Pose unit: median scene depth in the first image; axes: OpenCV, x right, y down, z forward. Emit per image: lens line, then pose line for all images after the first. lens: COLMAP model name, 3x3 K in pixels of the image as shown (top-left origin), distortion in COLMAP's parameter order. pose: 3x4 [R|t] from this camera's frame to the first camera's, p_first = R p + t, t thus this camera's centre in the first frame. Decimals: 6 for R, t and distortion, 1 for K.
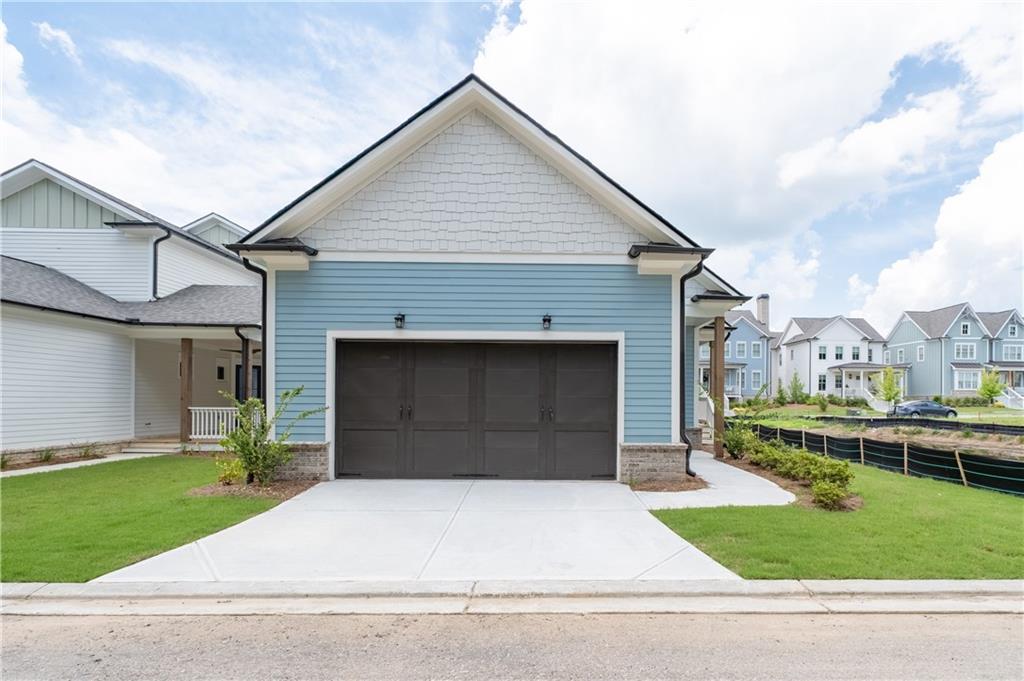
lens RADIAL K [[500.8, 0, 537.6], [0, 500.8, 400.3], [0, 0, 1]] dist [-0.003823, -0.000185]
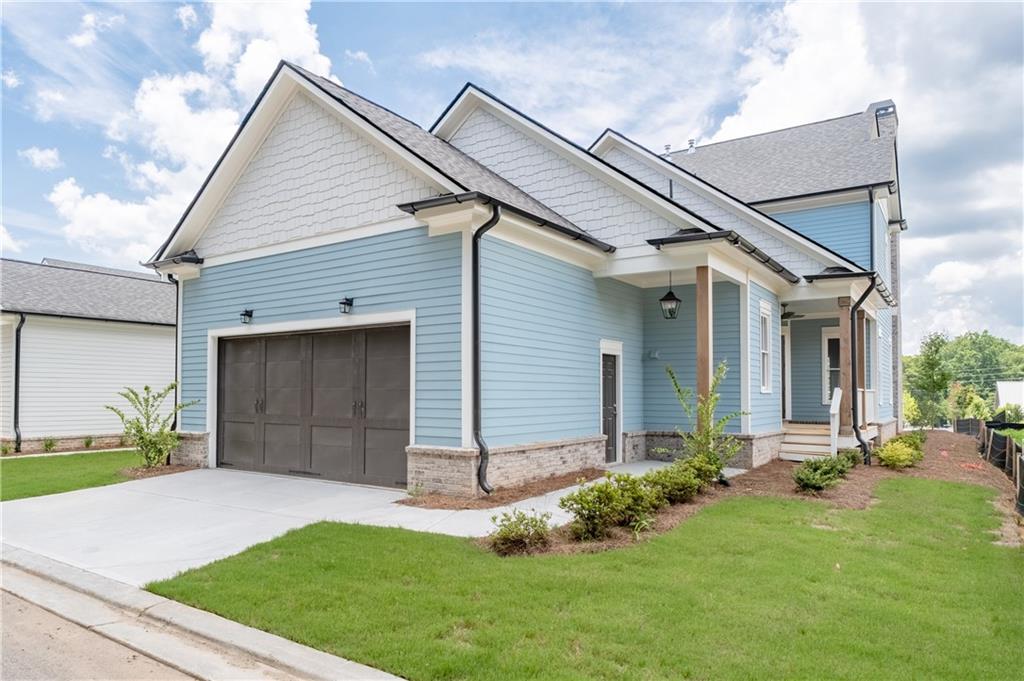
lens RADIAL K [[636.1, 0, 511.6], [0, 636.1, 381.6], [0, 0, 1]] dist [0.002376, -0.000372]
pose [[0.818879, -0.015229, -0.573764, 0.897900], [0.002818, 0.999743, -0.022515, 0.005881], [0.573959, 0.016820, 0.818711, 0.238537]]
